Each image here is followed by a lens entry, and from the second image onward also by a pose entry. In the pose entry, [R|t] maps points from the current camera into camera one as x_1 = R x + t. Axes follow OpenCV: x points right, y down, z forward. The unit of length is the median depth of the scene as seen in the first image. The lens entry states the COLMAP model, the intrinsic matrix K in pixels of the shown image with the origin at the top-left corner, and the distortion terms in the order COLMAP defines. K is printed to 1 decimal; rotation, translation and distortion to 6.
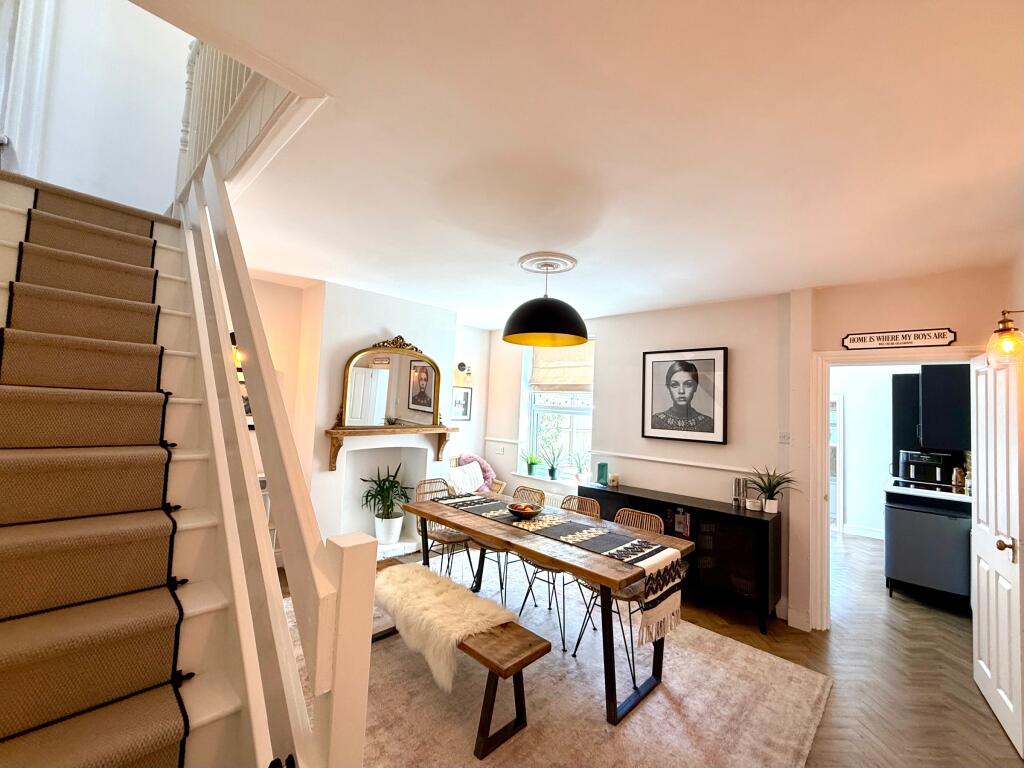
lens RADIAL K [[410.0, 0, 518.4], [0, 410.0, 383.4], [0, 0, 1]] dist [-0.002124, 0.000037]
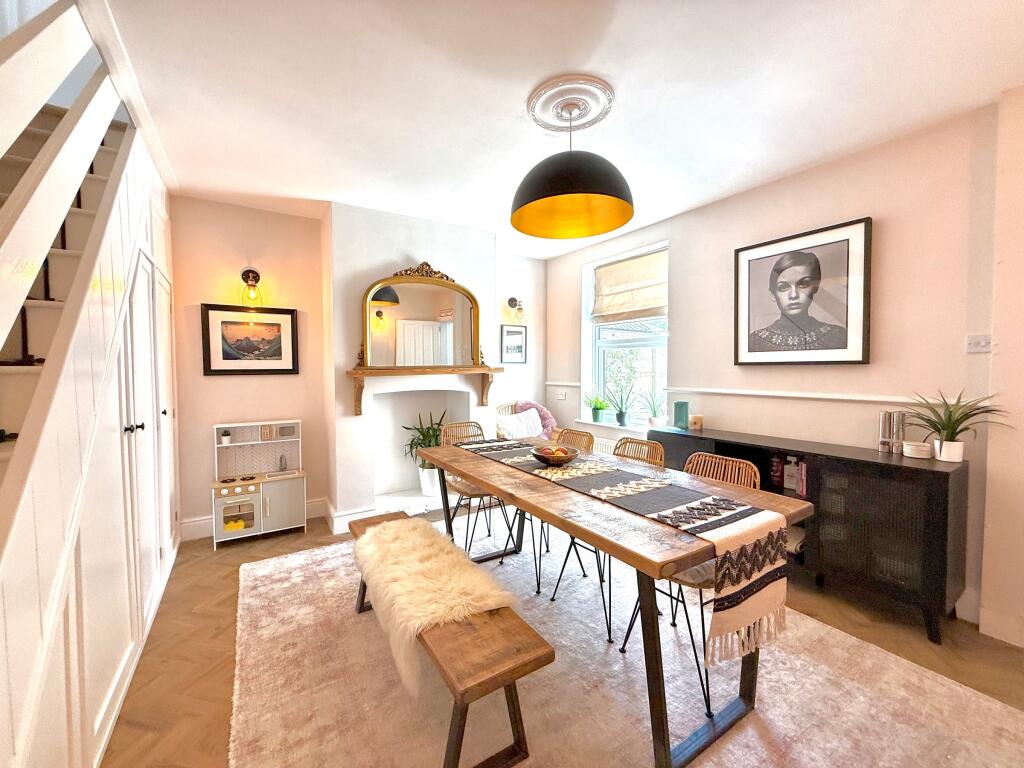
lens RADIAL K [[410.0, 0, 514.0], [0, 410.0, 381.1], [0, 0, 1]] dist [-0.002124, 0.000037]
pose [[0.972188, -0.040507, -0.230672, 0.117140], [0.061532, 0.994506, 0.084690, 0.103605], [0.225974, -0.096529, 0.969339, 0.261699]]
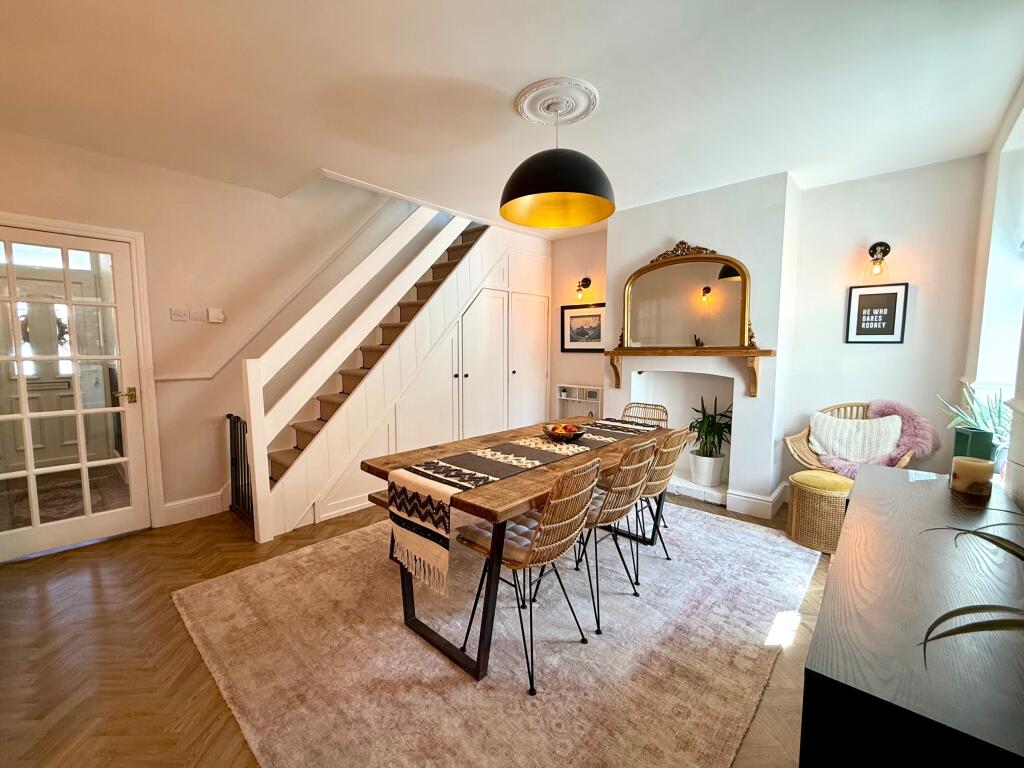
lens RADIAL K [[410.0, 0, 488.5], [0, 410.0, 377.5], [0, 0, 1]] dist [-0.002124, 0.000037]
pose [[0.029990, 0.034648, -0.998950, 0.799863], [0.062984, 0.997347, 0.036483, 0.157393], [0.997564, -0.064012, 0.027728, 0.812155]]
